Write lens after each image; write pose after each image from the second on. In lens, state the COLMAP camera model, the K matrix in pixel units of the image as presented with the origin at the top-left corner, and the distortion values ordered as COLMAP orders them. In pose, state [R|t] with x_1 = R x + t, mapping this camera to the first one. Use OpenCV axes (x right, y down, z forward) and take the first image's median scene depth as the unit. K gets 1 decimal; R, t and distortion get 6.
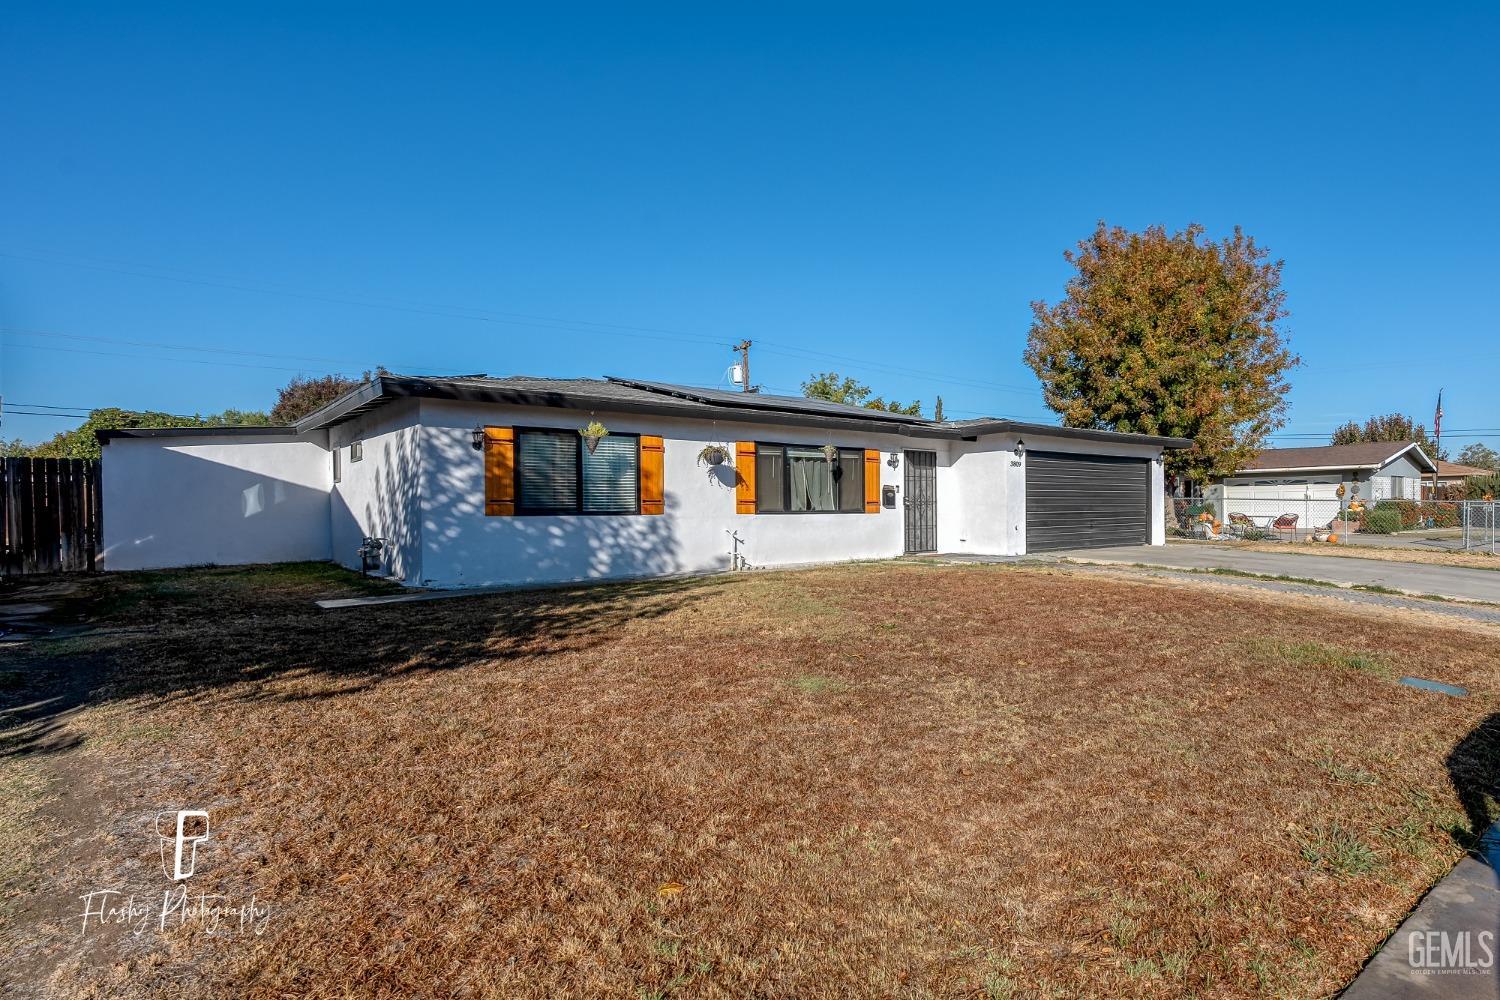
lens RADIAL K [[676.2, 0, 751.6], [0, 676.2, 492.6], [0, 0, 1]] dist [-0.007456, 0.000442]
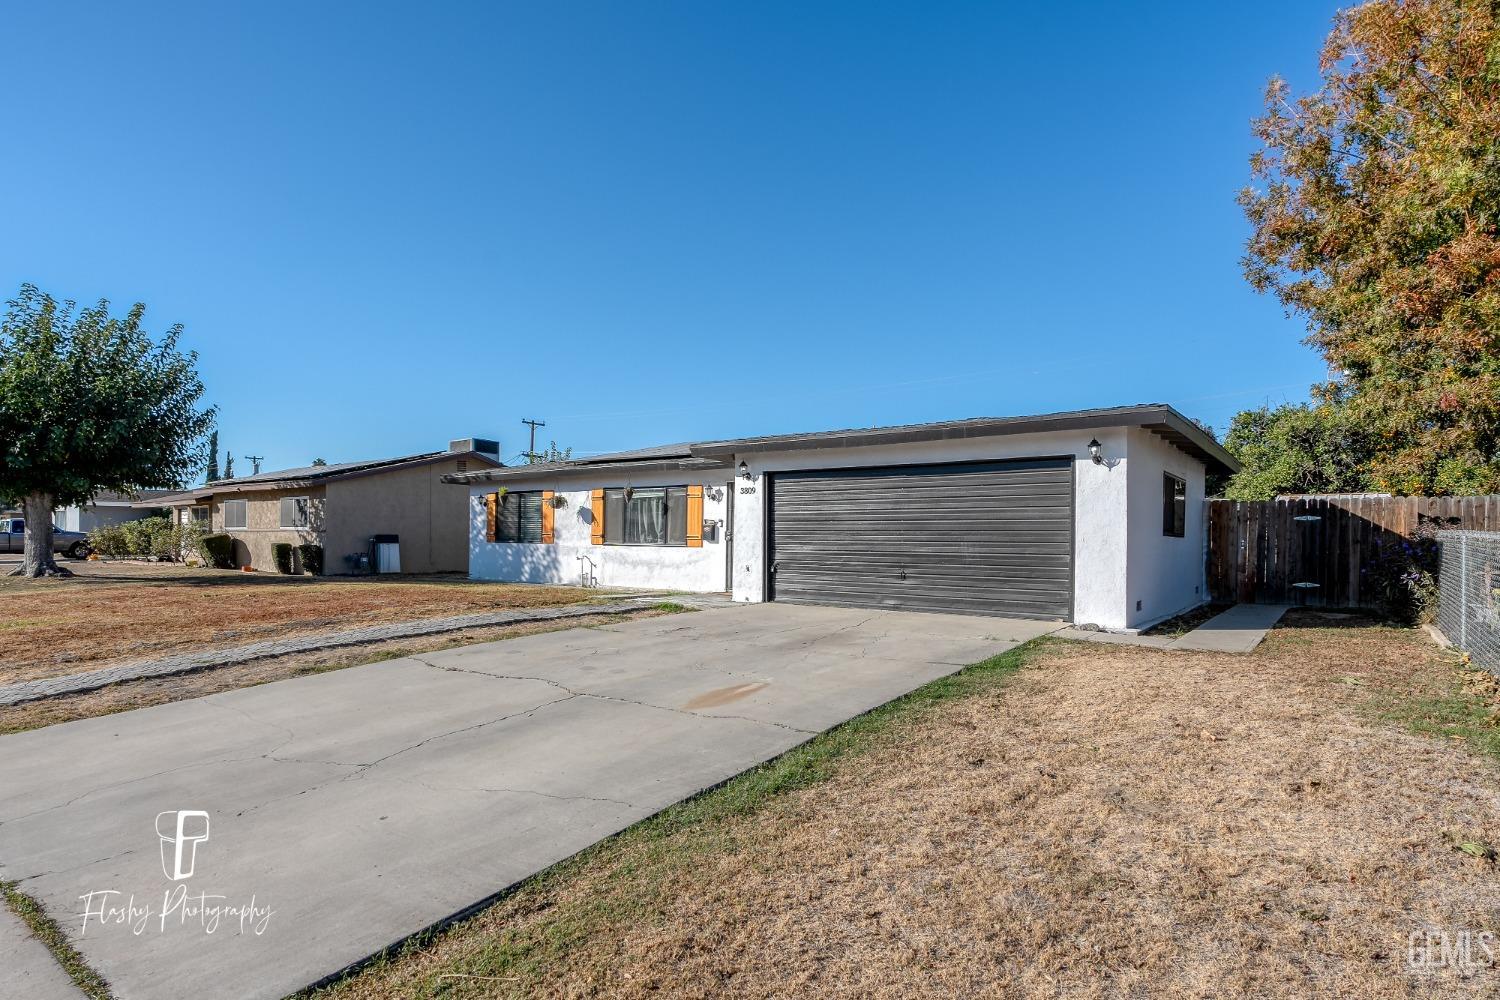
lens RADIAL K [[674.0, 0, 750.0], [0, 674.0, 507.8], [0, 0, 1]] dist [-0.008228, 0.000913]
pose [[0.394094, -0.040844, -0.918162, 1.269110], [-0.003051, 0.998948, -0.045747, 0.019217], [0.919065, 0.020829, 0.393555, 0.734072]]
